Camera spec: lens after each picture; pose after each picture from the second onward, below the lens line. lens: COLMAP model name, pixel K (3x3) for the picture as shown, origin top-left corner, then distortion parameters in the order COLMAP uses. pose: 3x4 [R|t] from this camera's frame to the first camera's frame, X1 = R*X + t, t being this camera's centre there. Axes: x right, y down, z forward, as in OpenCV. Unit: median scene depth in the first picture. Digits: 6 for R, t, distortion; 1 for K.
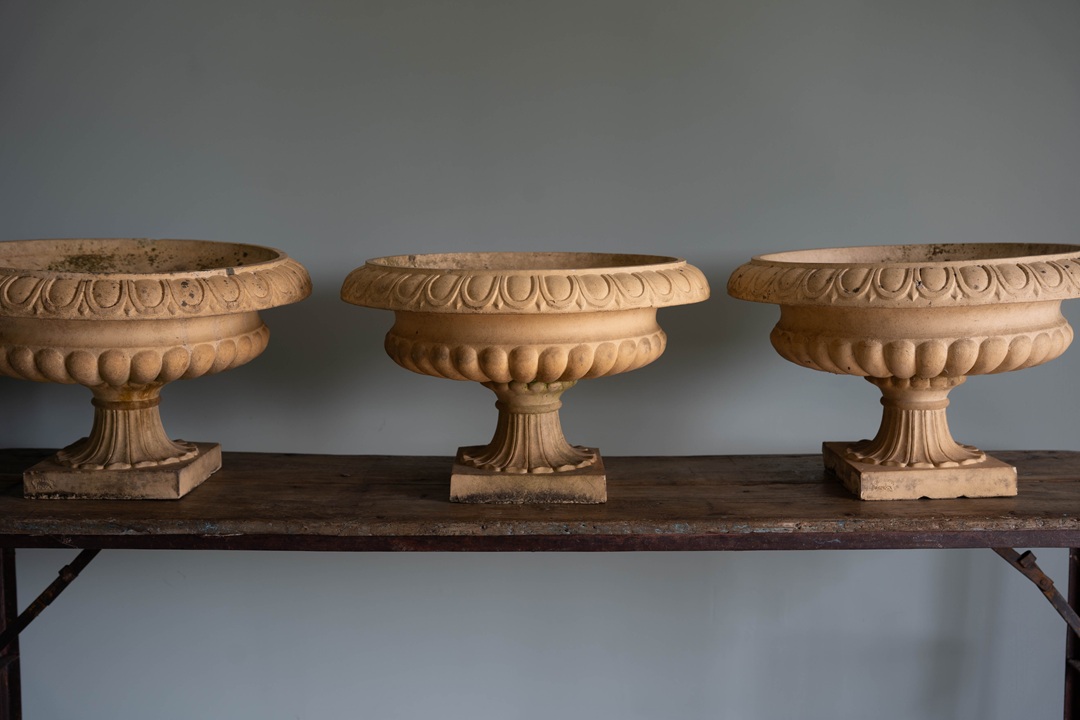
lens RADIAL K [[1270.3, 0, 539.7], [0, 1270.3, 362.3], [0, 0, 1]] dist [0.032862, 0.000000]
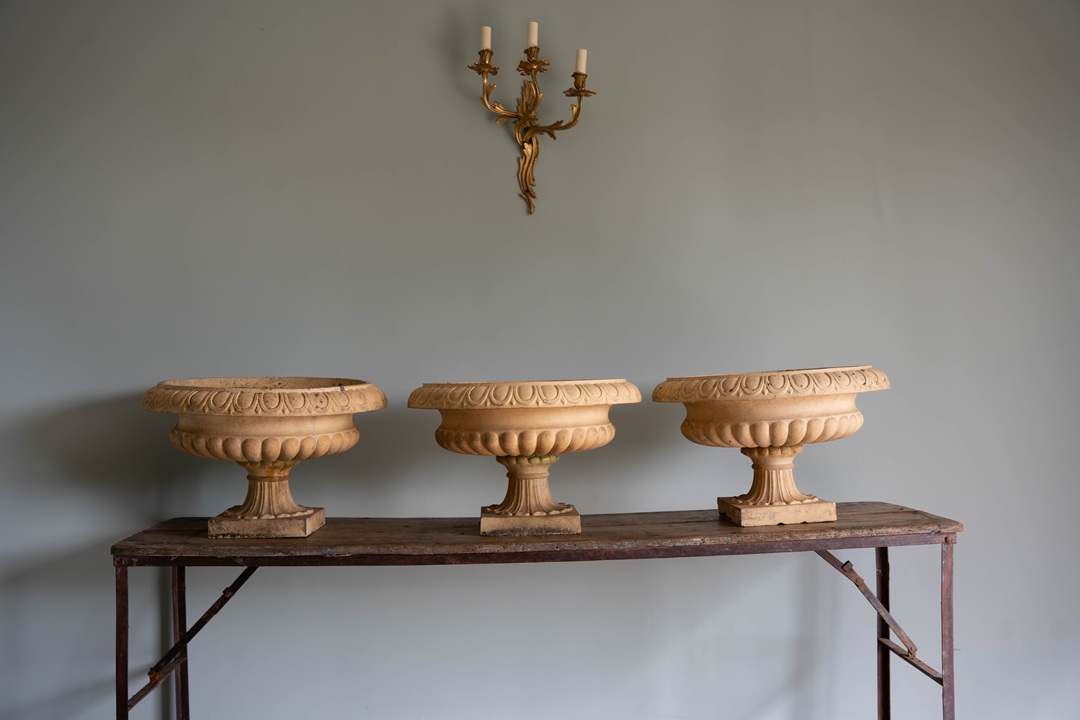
lens RADIAL K [[1028.1, 0, 540.8], [0, 1028.1, 367.3], [0, 0, 1]] dist [-0.117331, 0.000000]
pose [[0.998864, -0.019459, 0.043505, -0.048919], [0.025490, 0.989439, -0.142691, 0.090084], [-0.040269, 0.143637, 0.988811, -0.277114]]
